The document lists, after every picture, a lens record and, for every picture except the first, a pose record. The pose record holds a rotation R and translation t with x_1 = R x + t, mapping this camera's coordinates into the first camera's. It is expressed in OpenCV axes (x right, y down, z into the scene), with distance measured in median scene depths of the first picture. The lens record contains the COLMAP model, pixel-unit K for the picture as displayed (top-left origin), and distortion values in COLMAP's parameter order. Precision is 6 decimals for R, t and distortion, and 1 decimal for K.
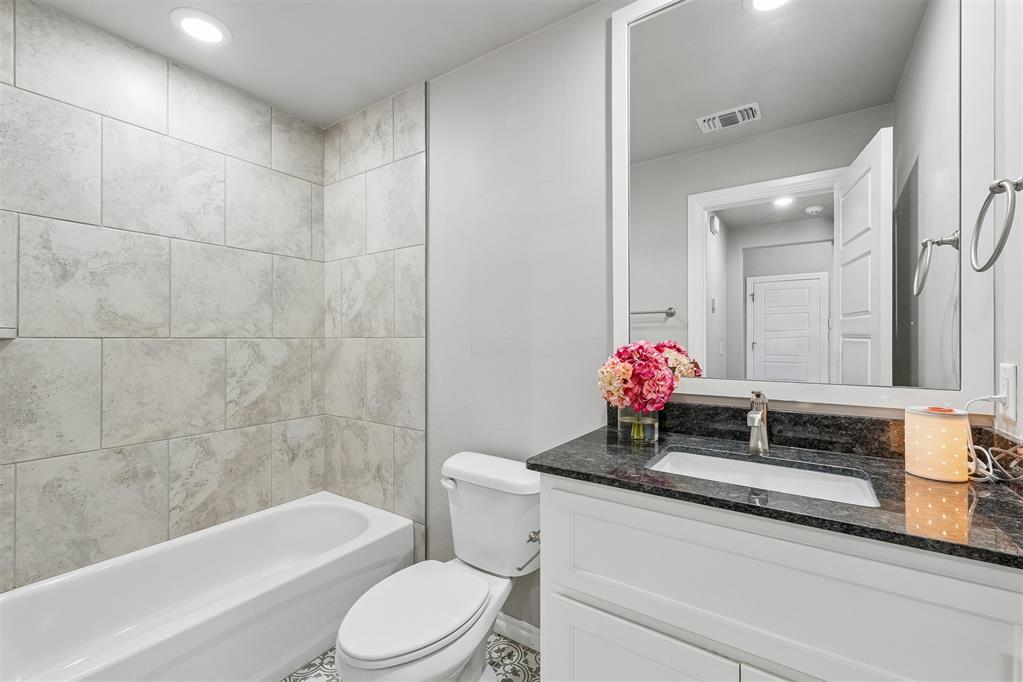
lens RADIAL K [[431.8, 0, 511.8], [0, 431.8, 339.0], [0, 0, 1]] dist [0.001856, 0.000288]
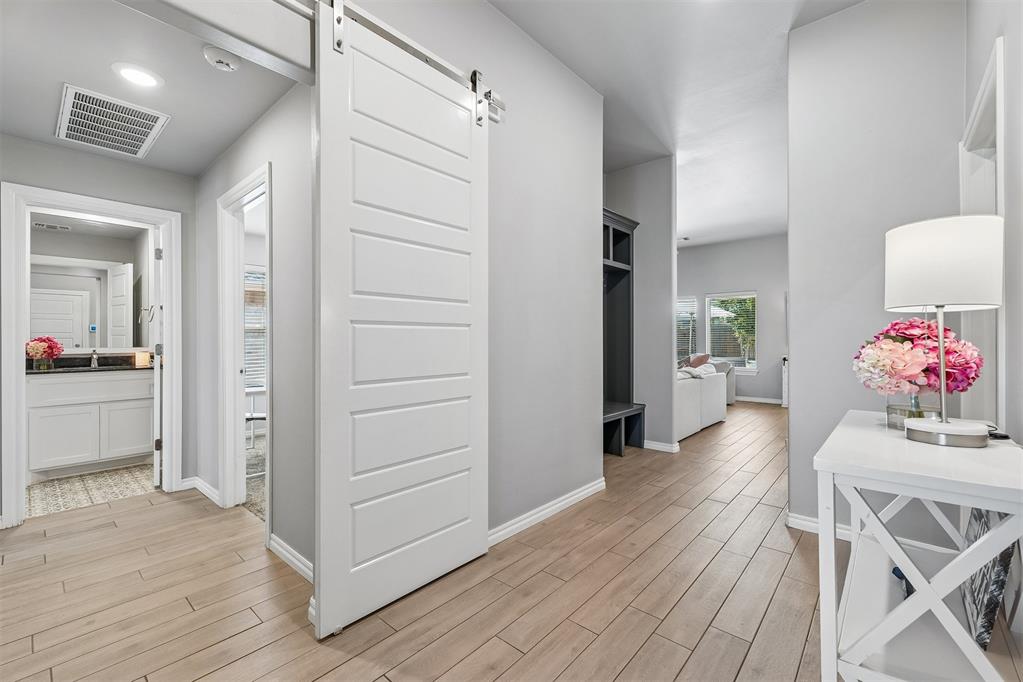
lens RADIAL K [[431.8, 0, 506.4], [0, 431.8, 337.2], [0, 0, 1]] dist [0.001856, 0.000288]
pose [[0.131546, 0.003823, 0.991303, -2.347657], [-0.001289, 0.999992, -0.003685, 0.023702], [-0.991309, -0.000793, 0.131550, -2.629327]]
